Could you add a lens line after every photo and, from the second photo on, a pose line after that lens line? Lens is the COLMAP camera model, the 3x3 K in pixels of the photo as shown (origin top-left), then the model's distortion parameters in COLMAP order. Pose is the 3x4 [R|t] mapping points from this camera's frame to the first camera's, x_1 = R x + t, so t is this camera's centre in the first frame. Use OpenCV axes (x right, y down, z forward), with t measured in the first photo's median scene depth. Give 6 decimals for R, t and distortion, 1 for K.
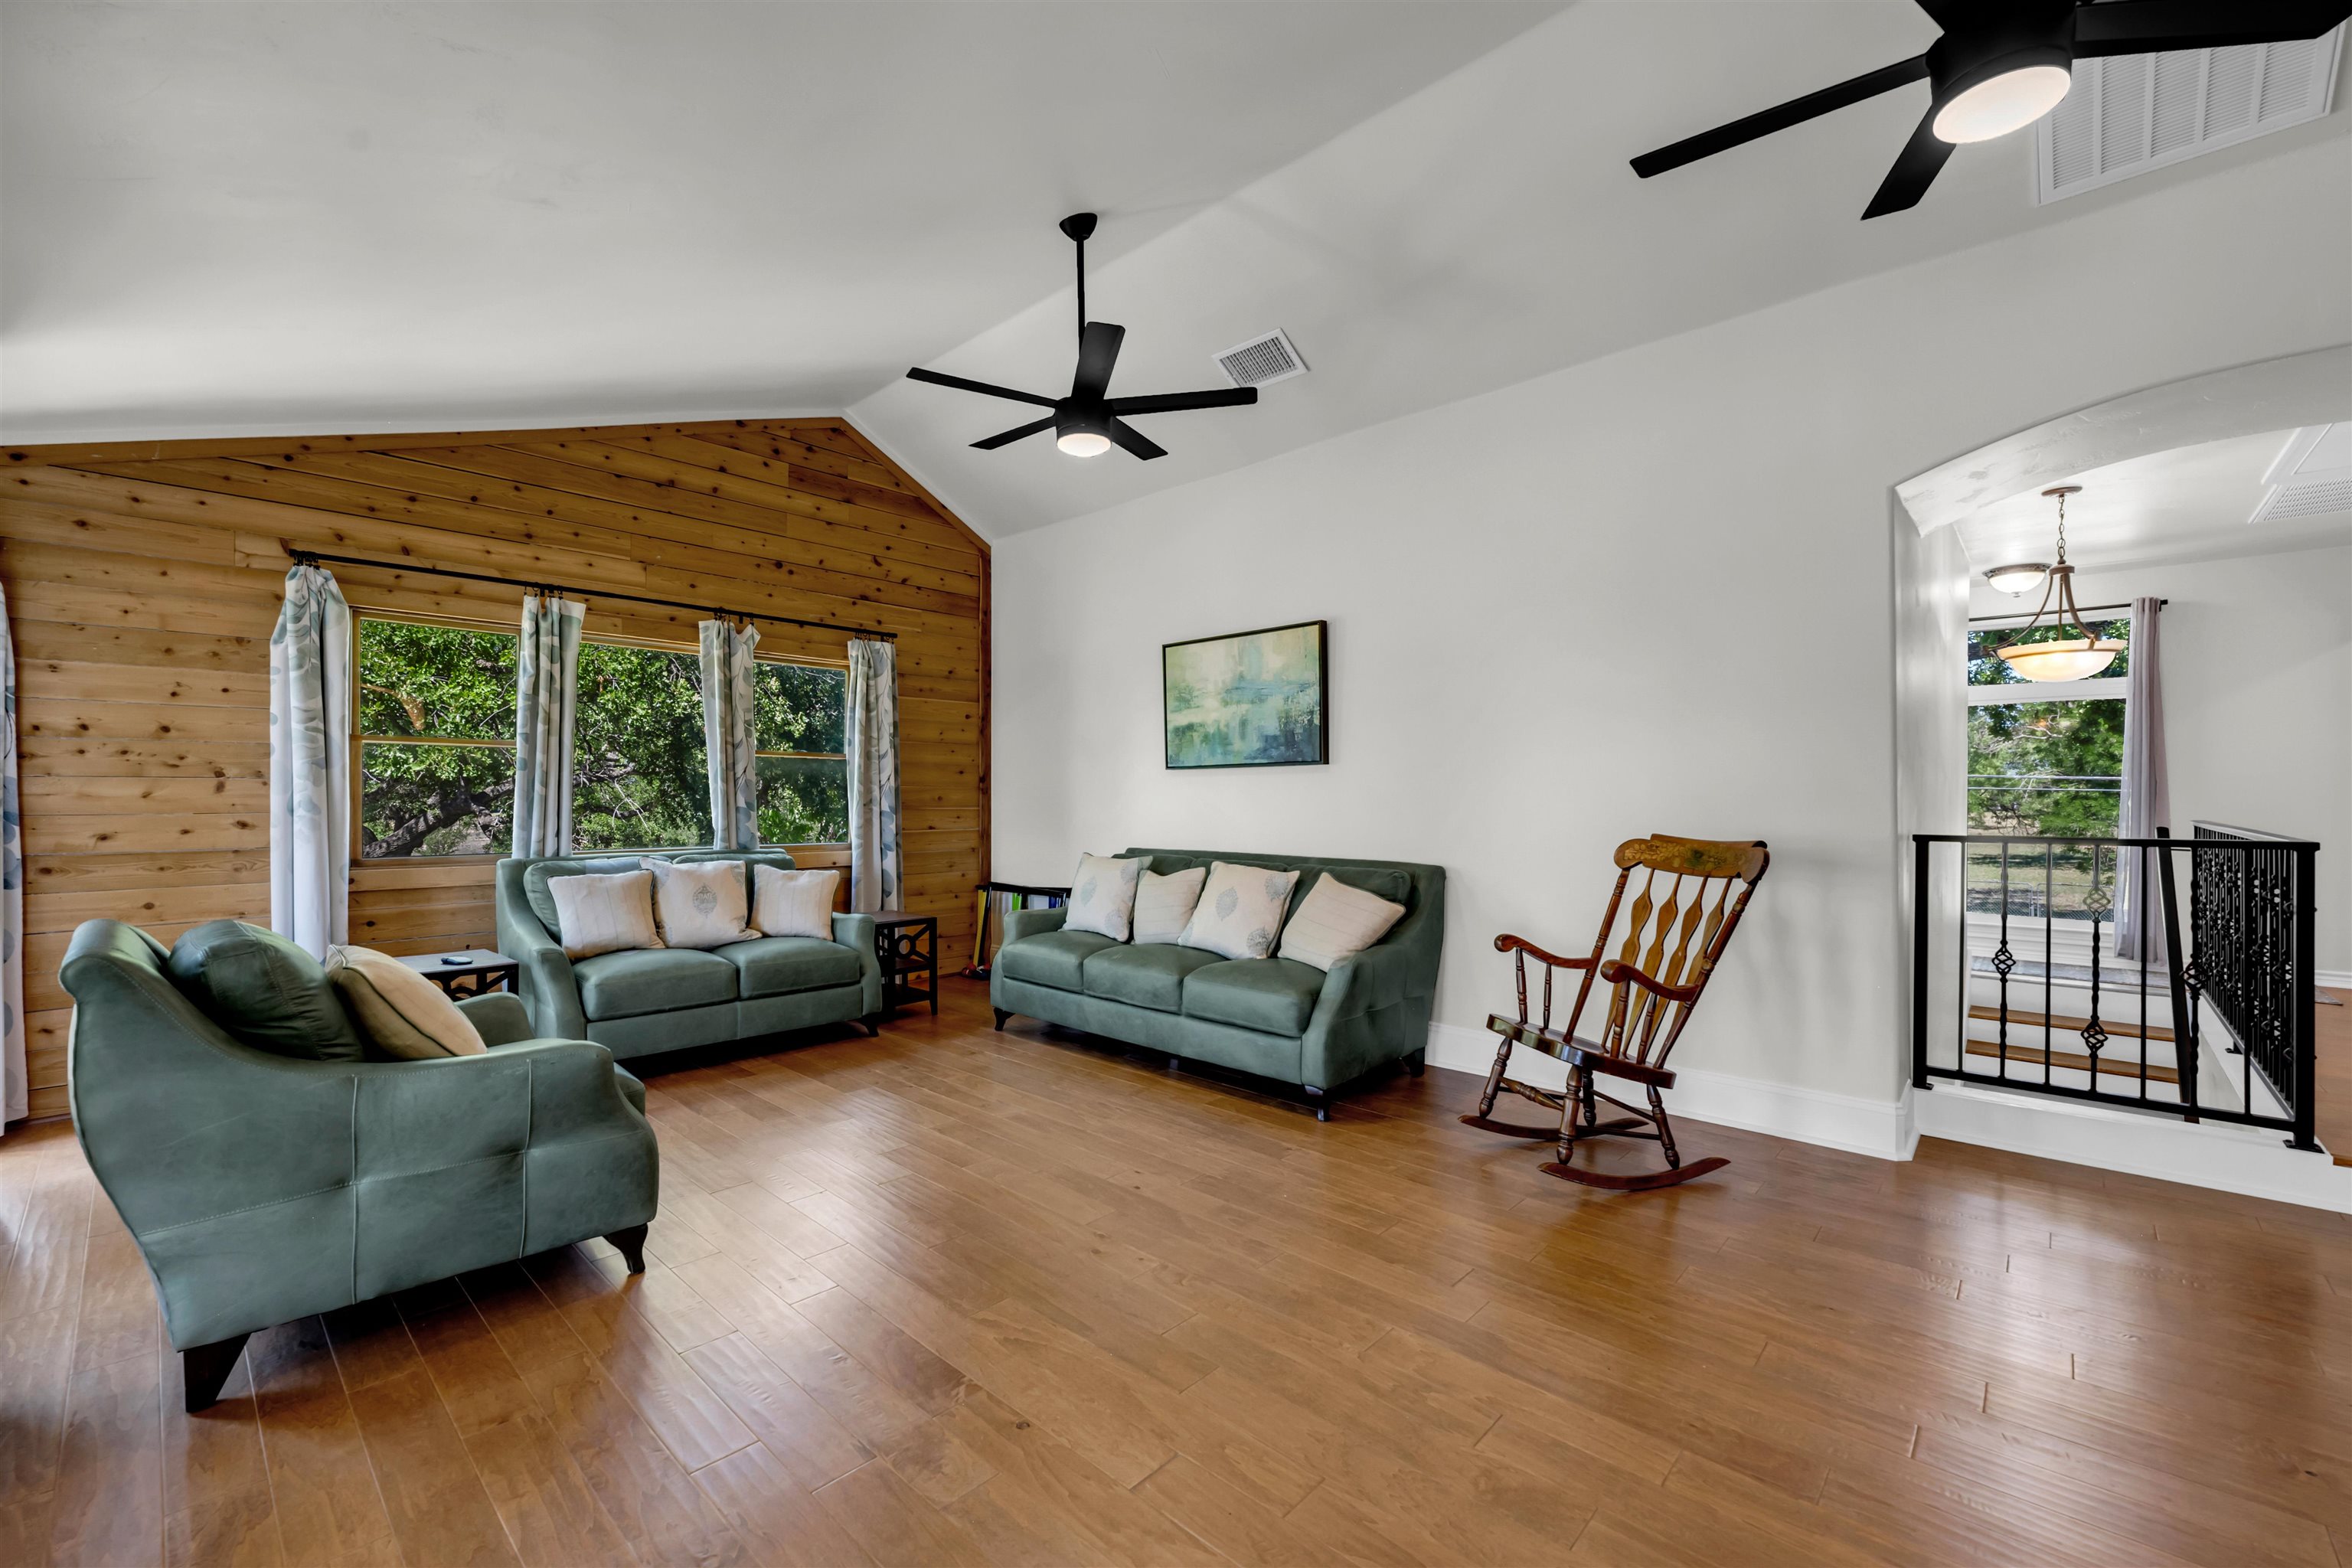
lens RADIAL K [[960.2, 0, 1164.8], [0, 960.2, 793.2], [0, 0, 1]] dist [-0.002300, -0.000122]
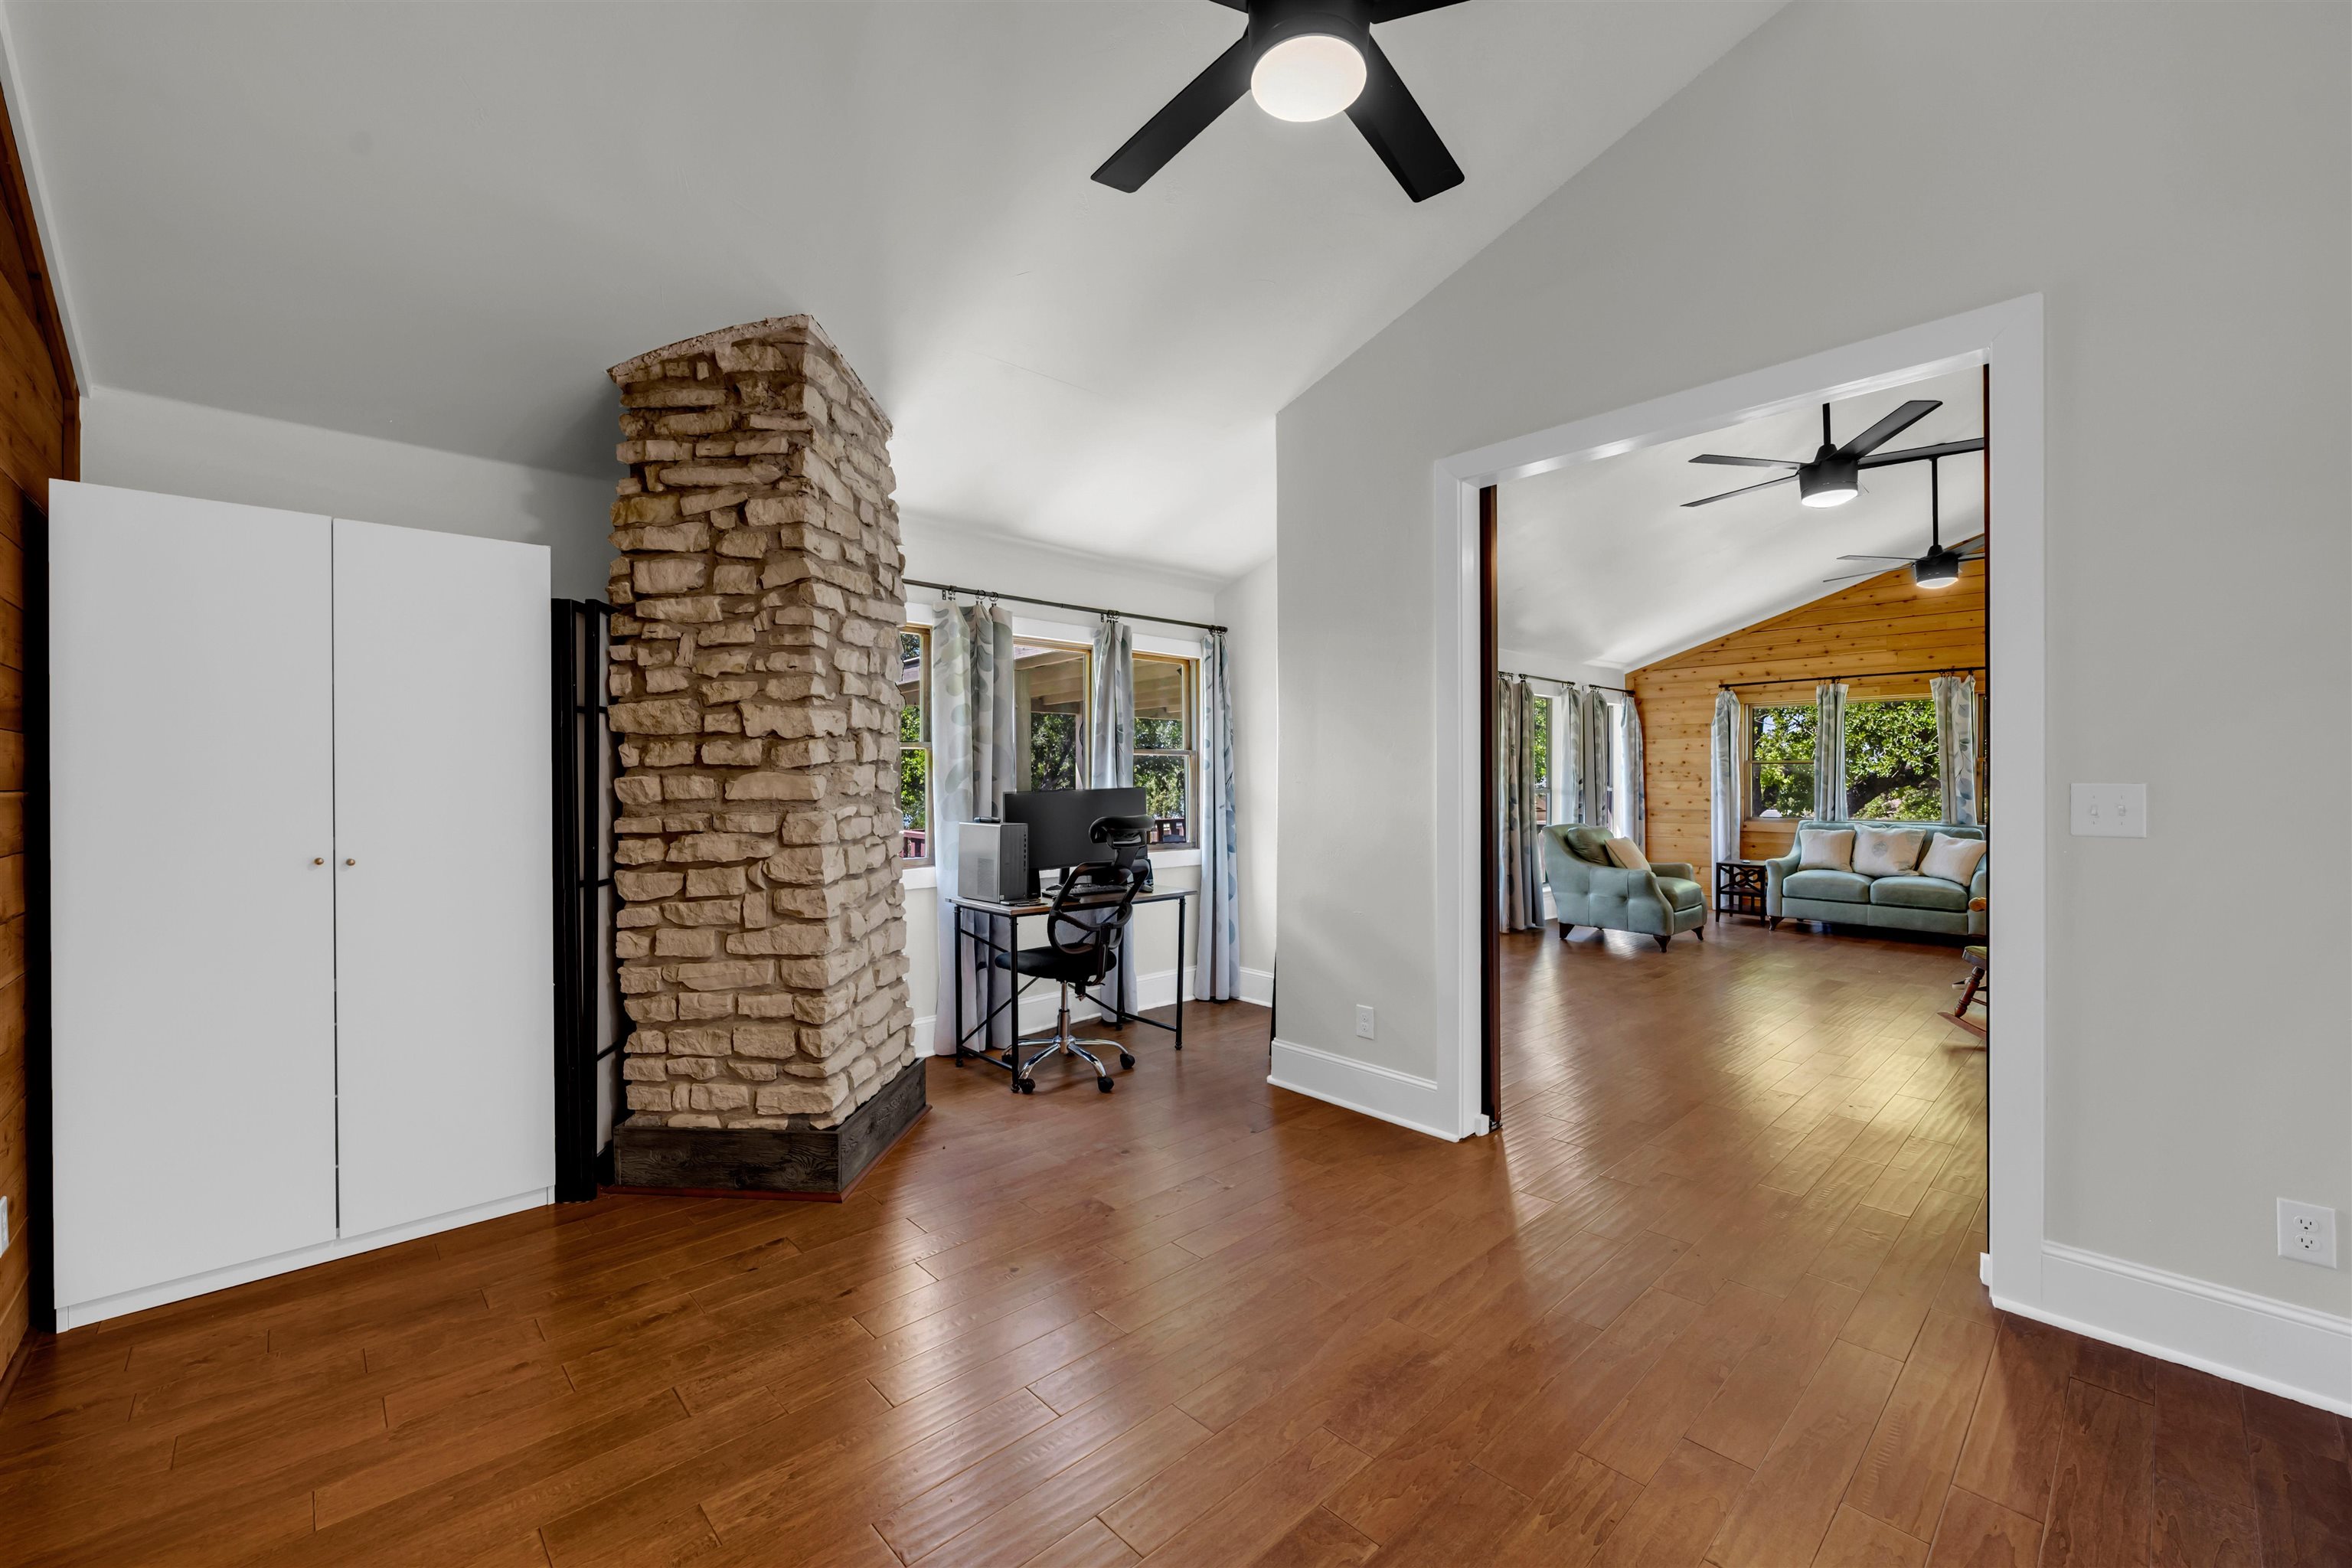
lens RADIAL K [[960.2, 0, 1169.7], [0, 960.2, 784.6], [0, 0, 1]] dist [-0.002300, -0.000122]
pose [[-0.086052, 0.003060, -0.996286, 1.446351], [0.002012, 0.999994, 0.002898, -0.014762], [0.996289, -0.001756, -0.086057, -0.143421]]
